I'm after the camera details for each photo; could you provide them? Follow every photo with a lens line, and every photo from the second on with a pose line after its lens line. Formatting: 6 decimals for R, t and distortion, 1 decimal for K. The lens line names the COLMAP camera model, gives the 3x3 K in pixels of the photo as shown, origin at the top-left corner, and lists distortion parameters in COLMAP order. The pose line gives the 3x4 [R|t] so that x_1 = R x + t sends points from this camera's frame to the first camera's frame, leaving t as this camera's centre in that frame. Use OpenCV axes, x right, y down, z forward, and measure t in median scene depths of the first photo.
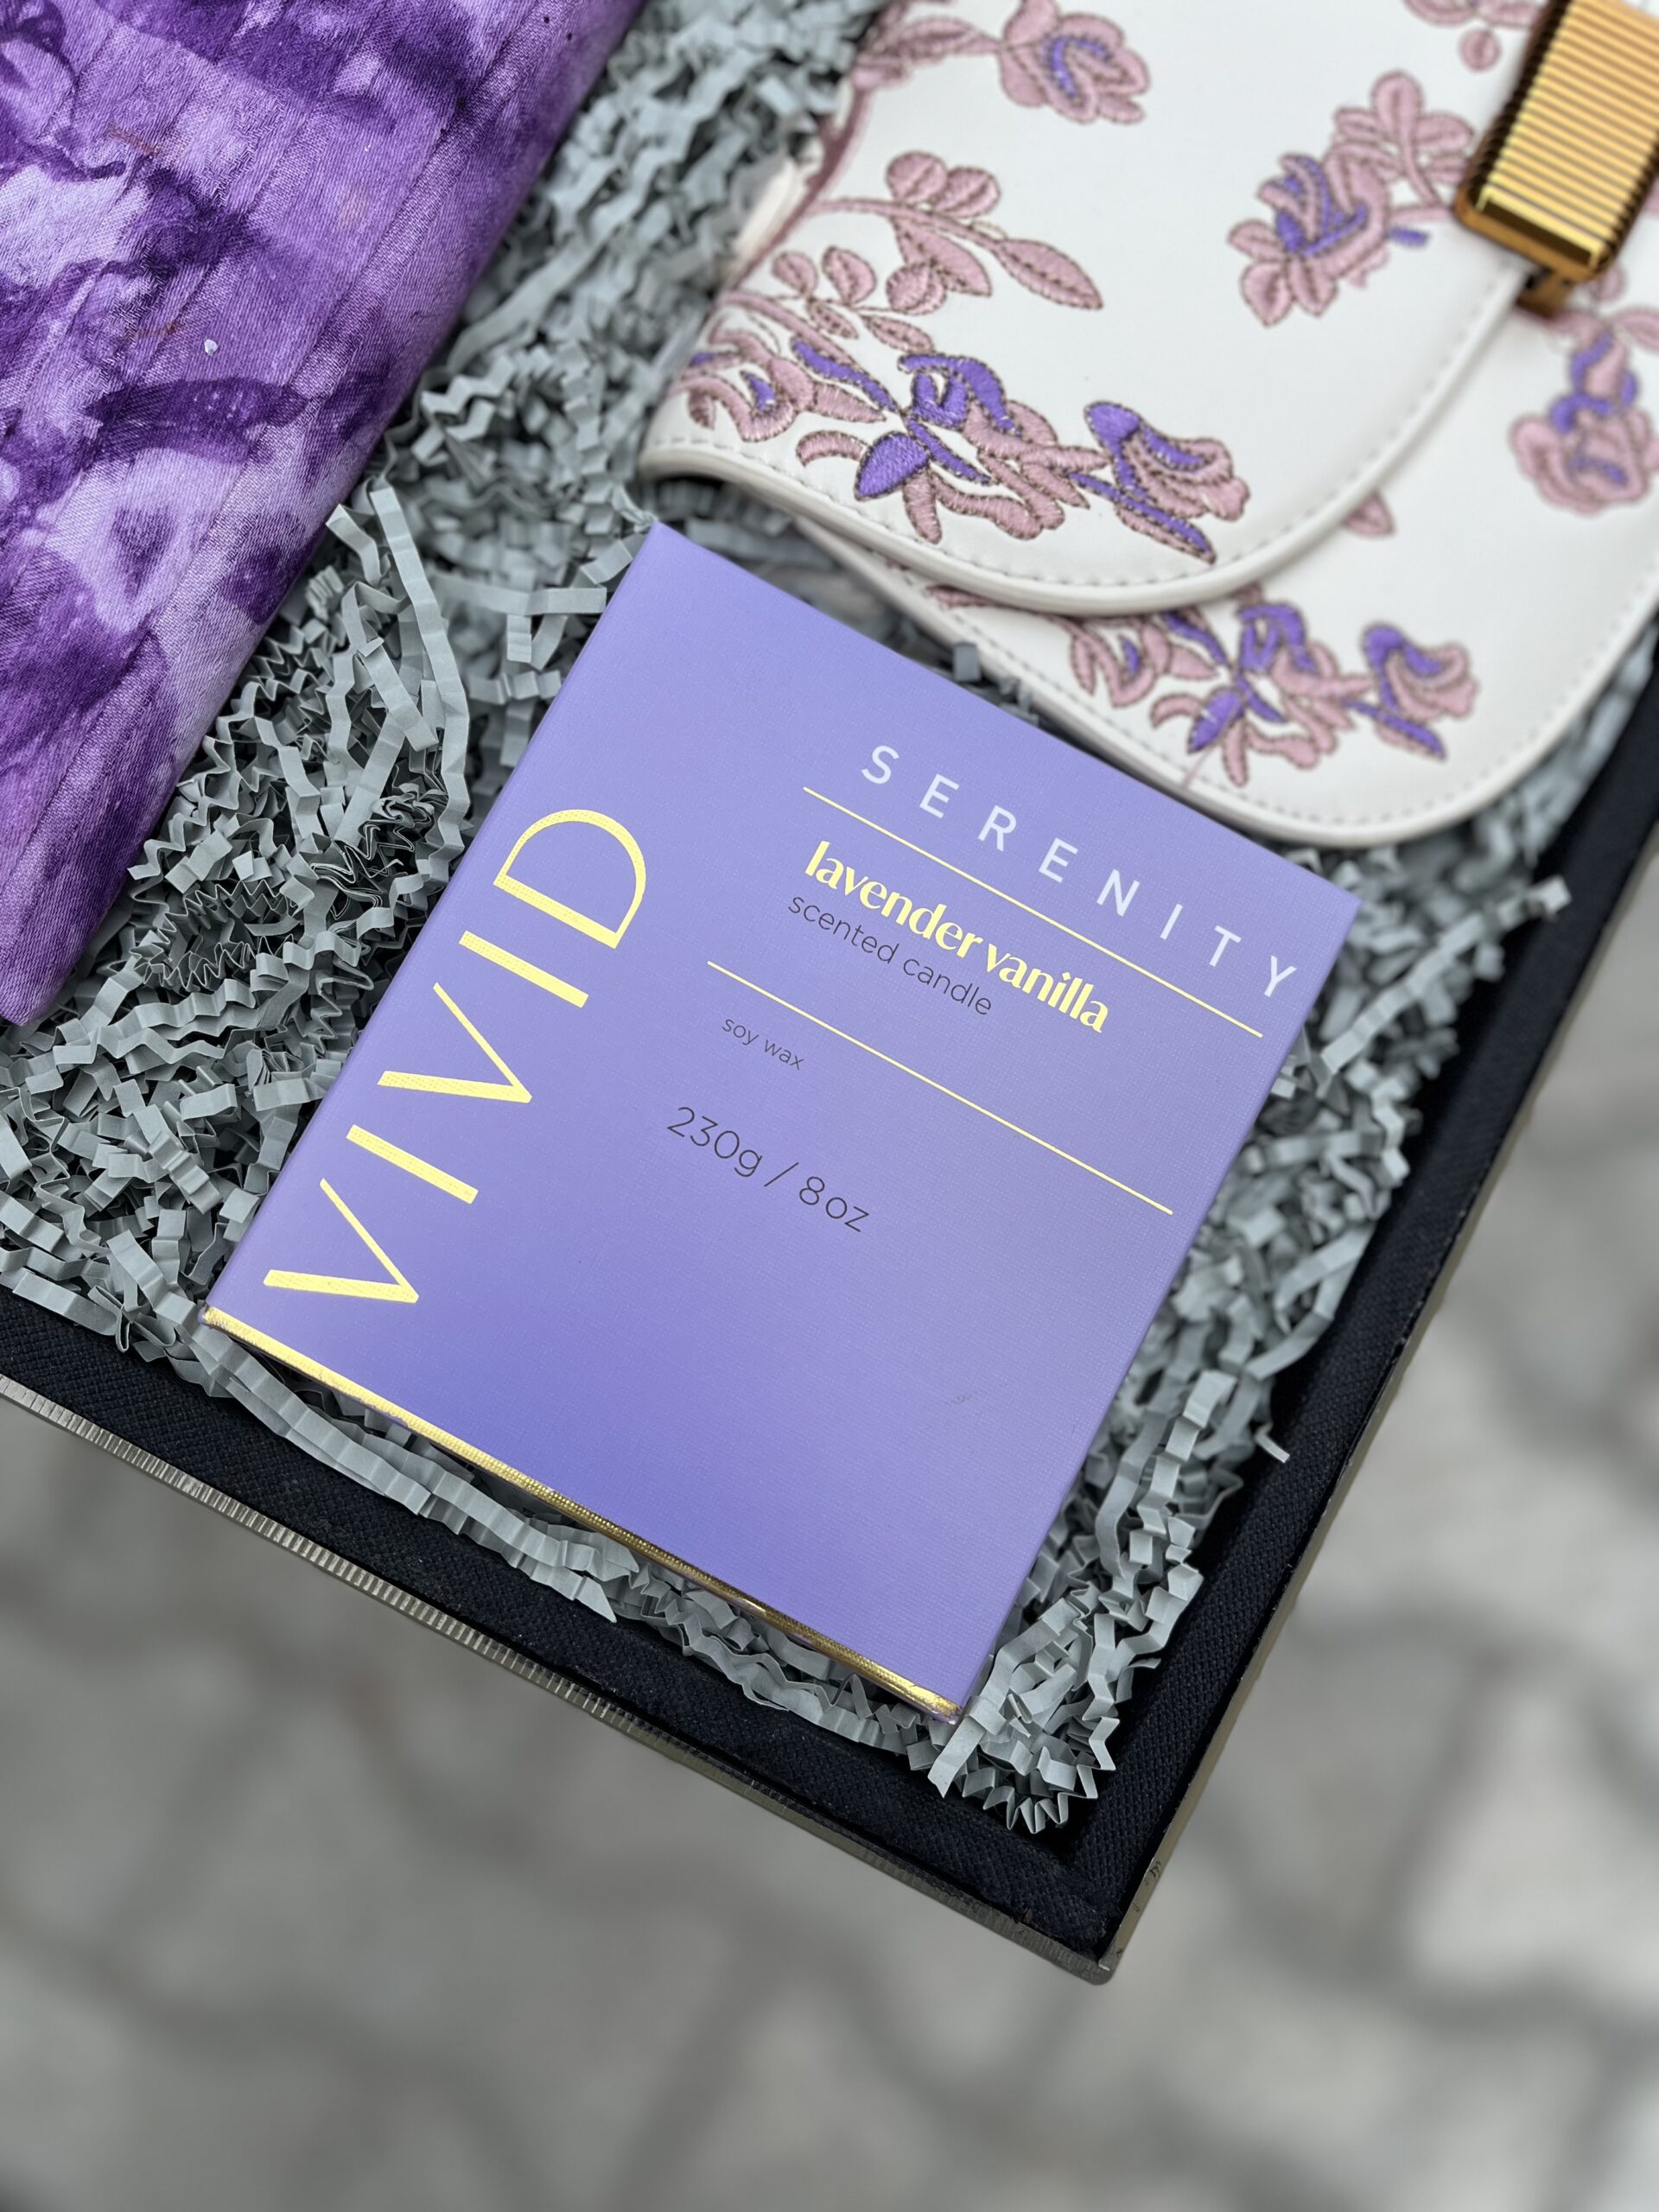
lens RADIAL K [[1756.0, 0, 842.7], [0, 1756.0, 1101.3], [0, 0, 1]] dist [0.045737, -0.104846]
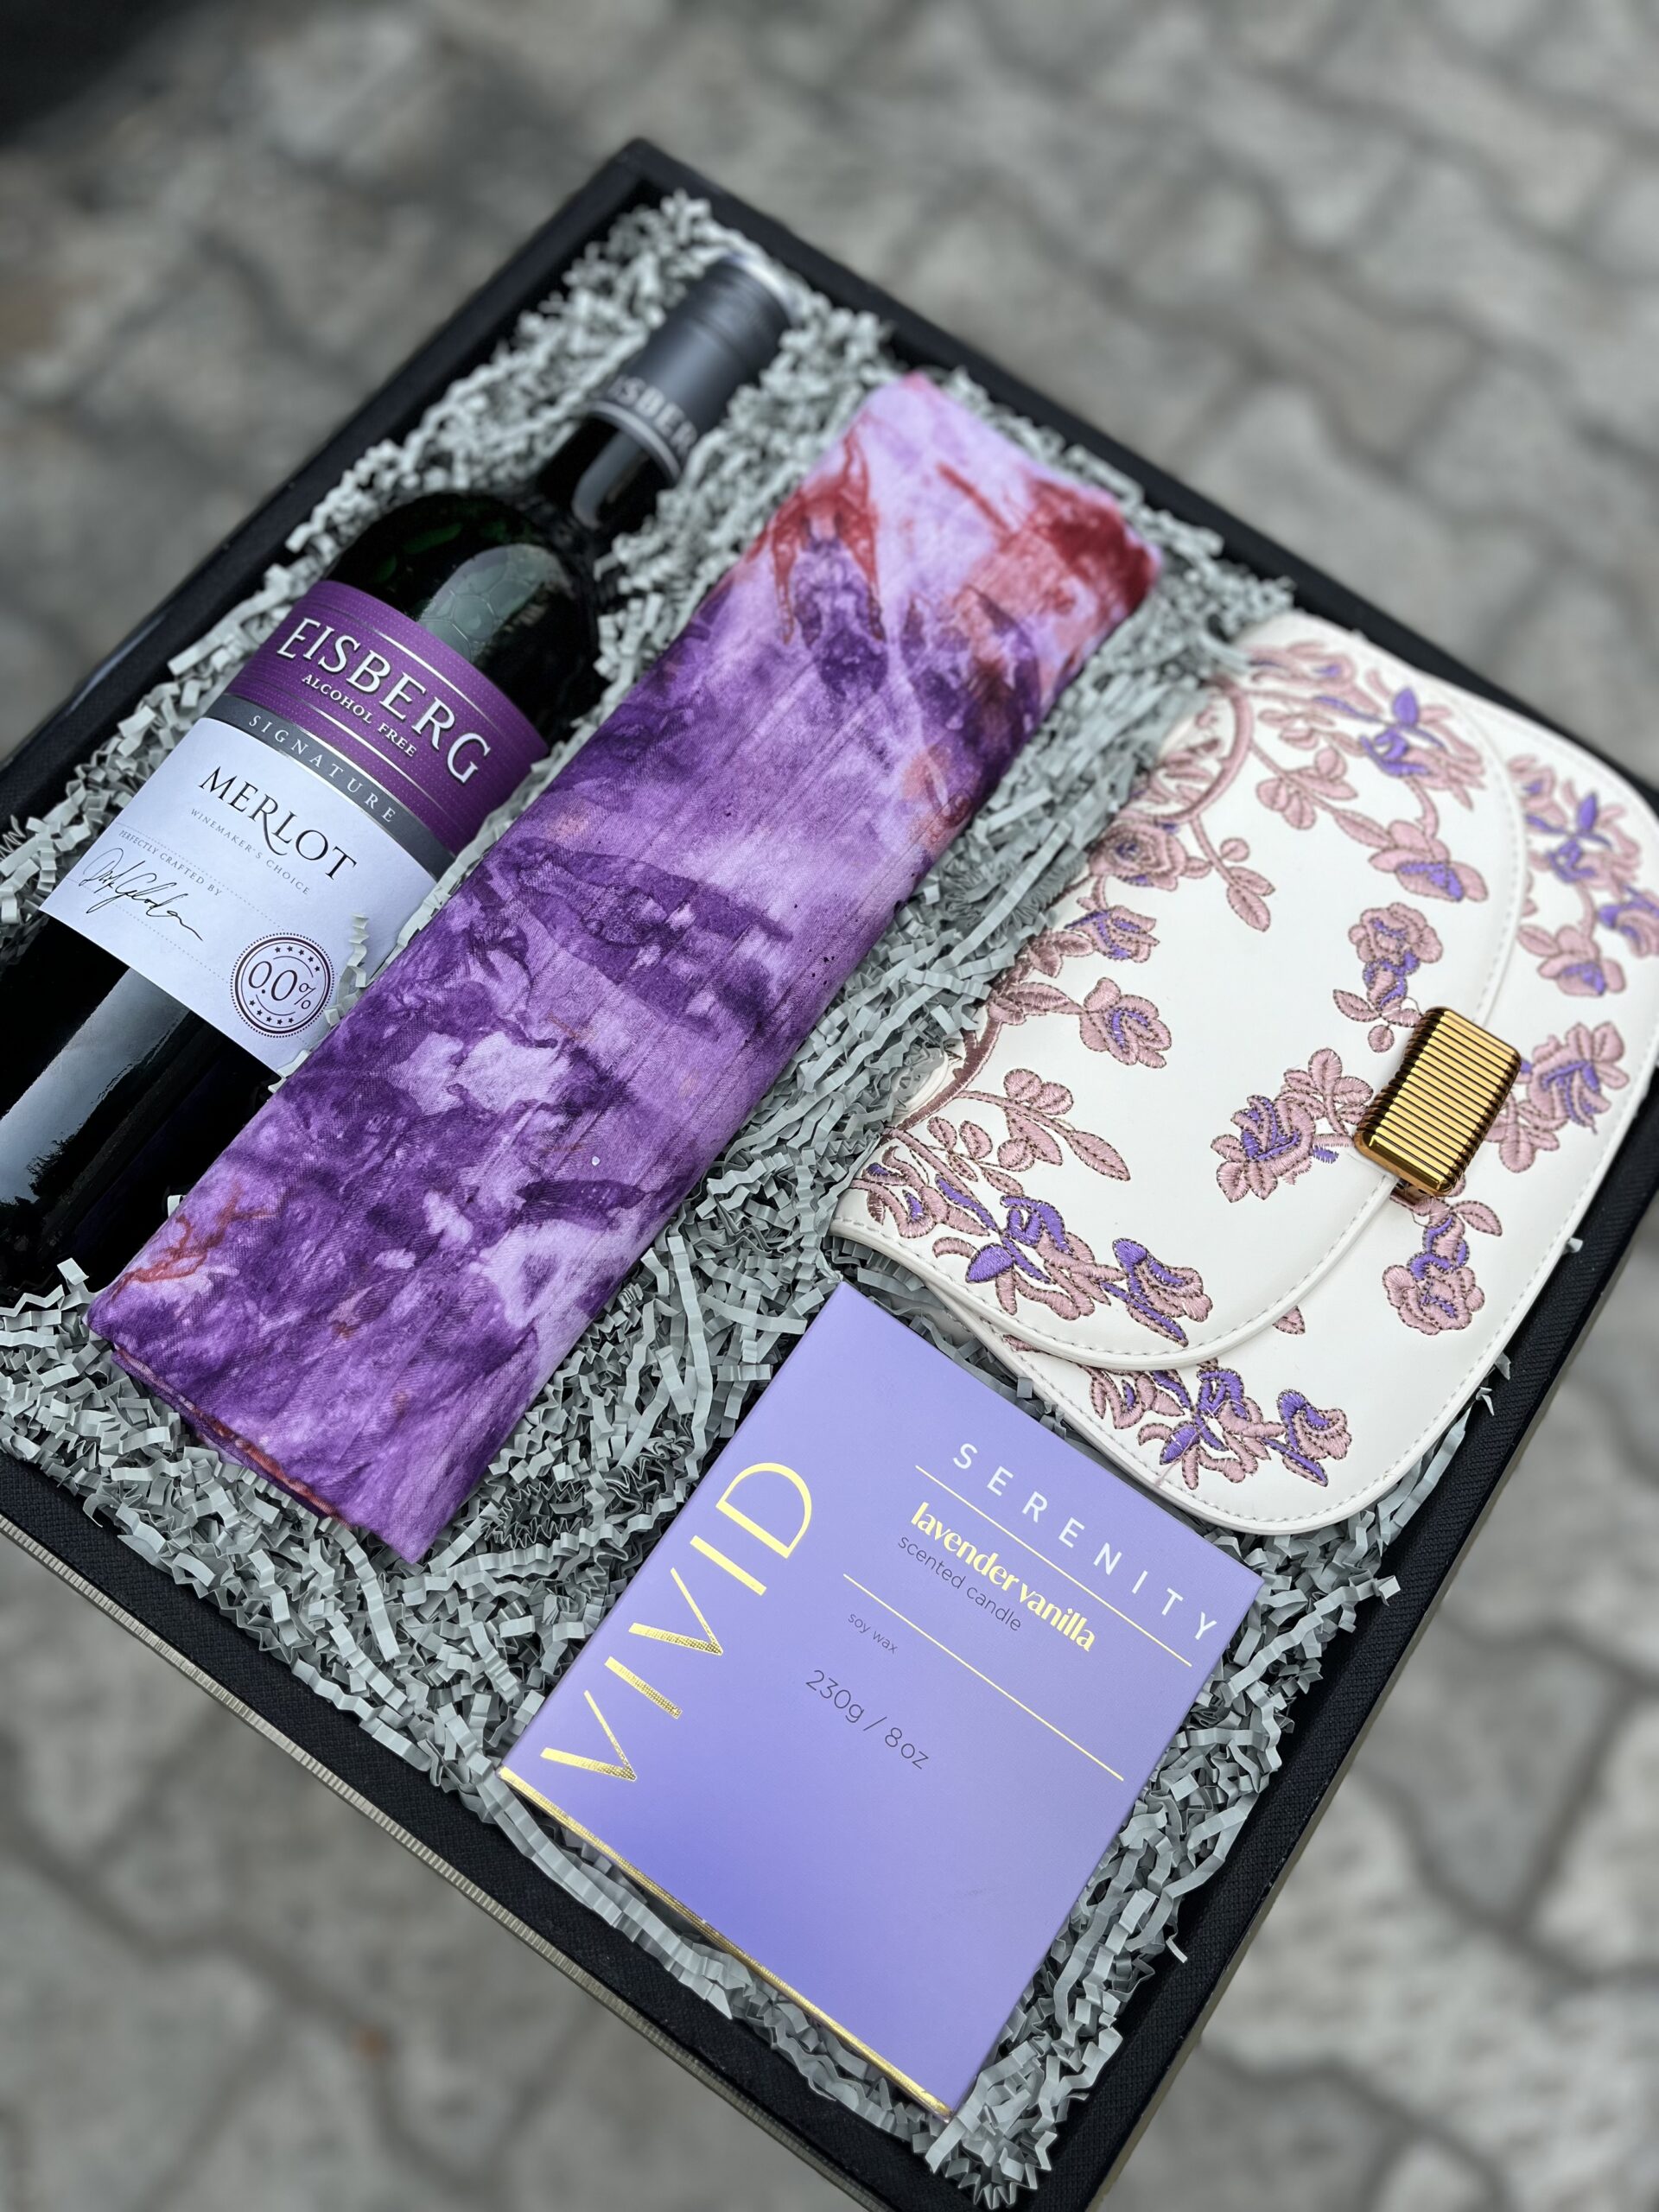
lens RADIAL K [[1699.2, 0, 822.5], [0, 1699.2, 1102.6], [0, 0, 1]] dist [0.050263, -0.101151]
pose [[0.992288, 0.121966, -0.022115, -0.109897], [-0.123944, 0.973885, -0.190227, -0.191439], [-0.001664, 0.191501, 0.981491, -0.560781]]
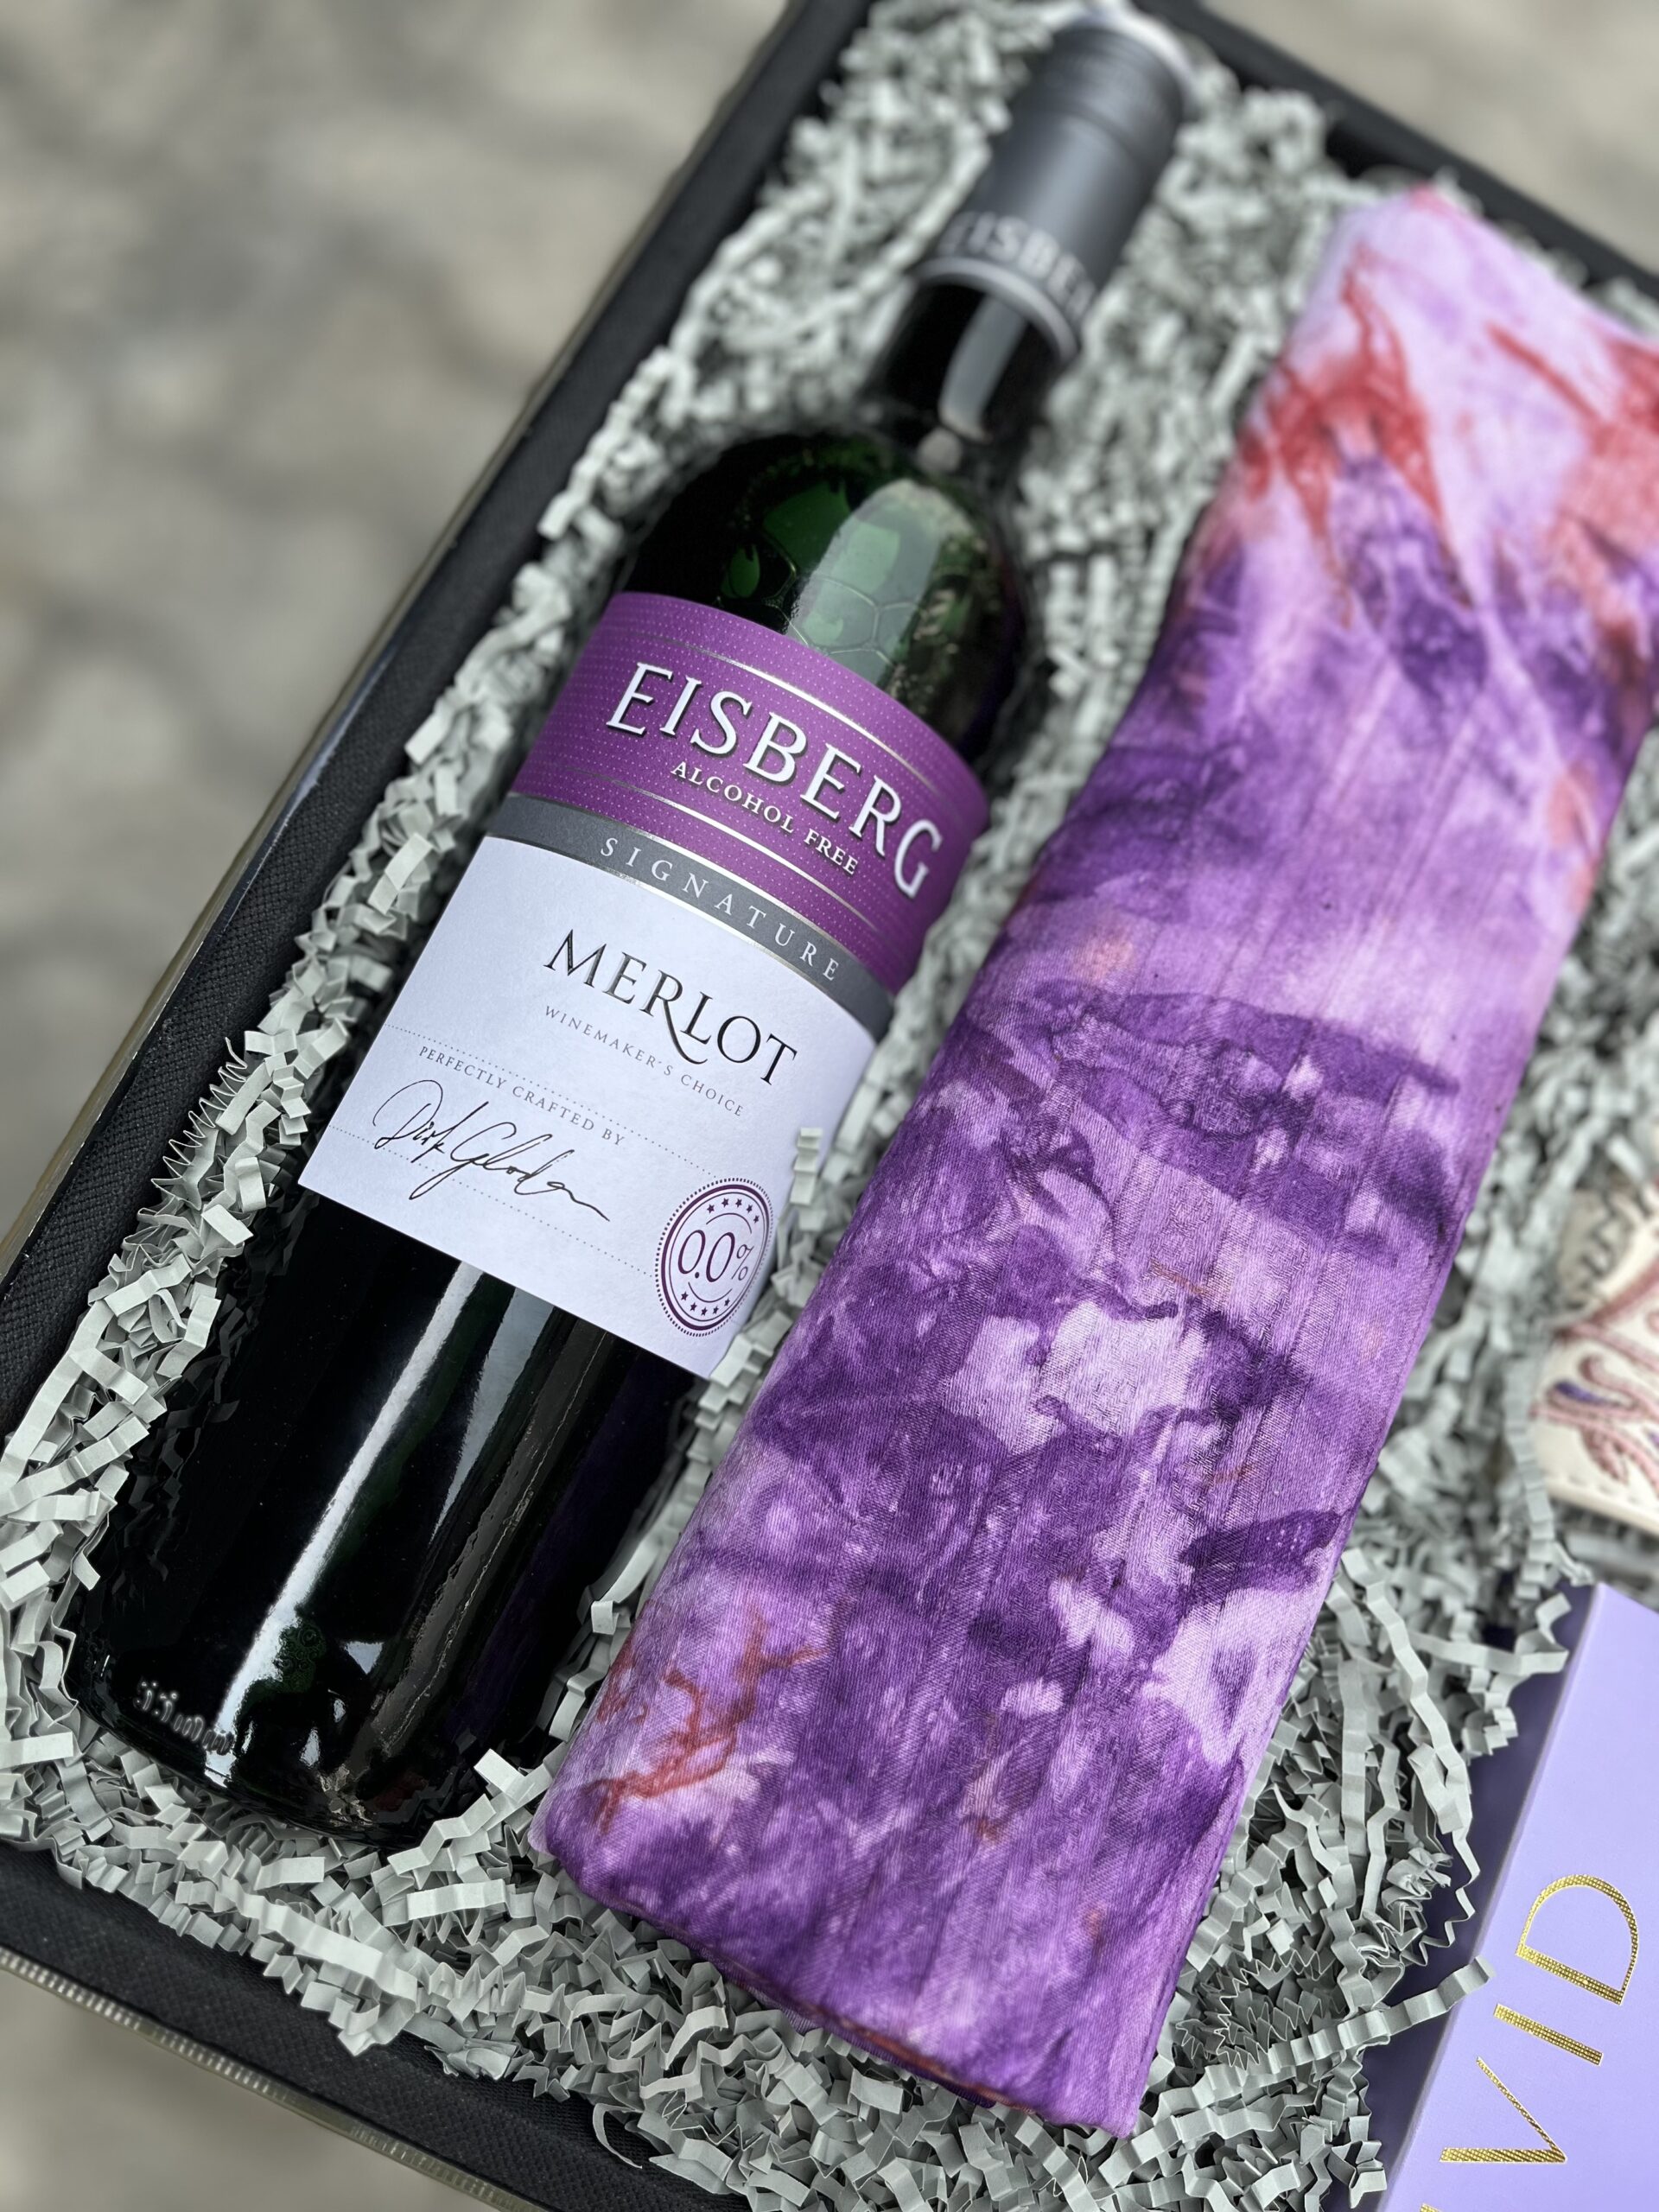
lens RADIAL K [[1756.0, 0, 842.7], [0, 1756.0, 1101.3], [0, 0, 1]] dist [0.045737, -0.104846]
pose [[0.992645, -0.003004, 0.121023, -0.721523], [0.012728, 0.996741, -0.079654, -0.553508], [-0.120390, 0.080609, 0.989449, -0.077126]]
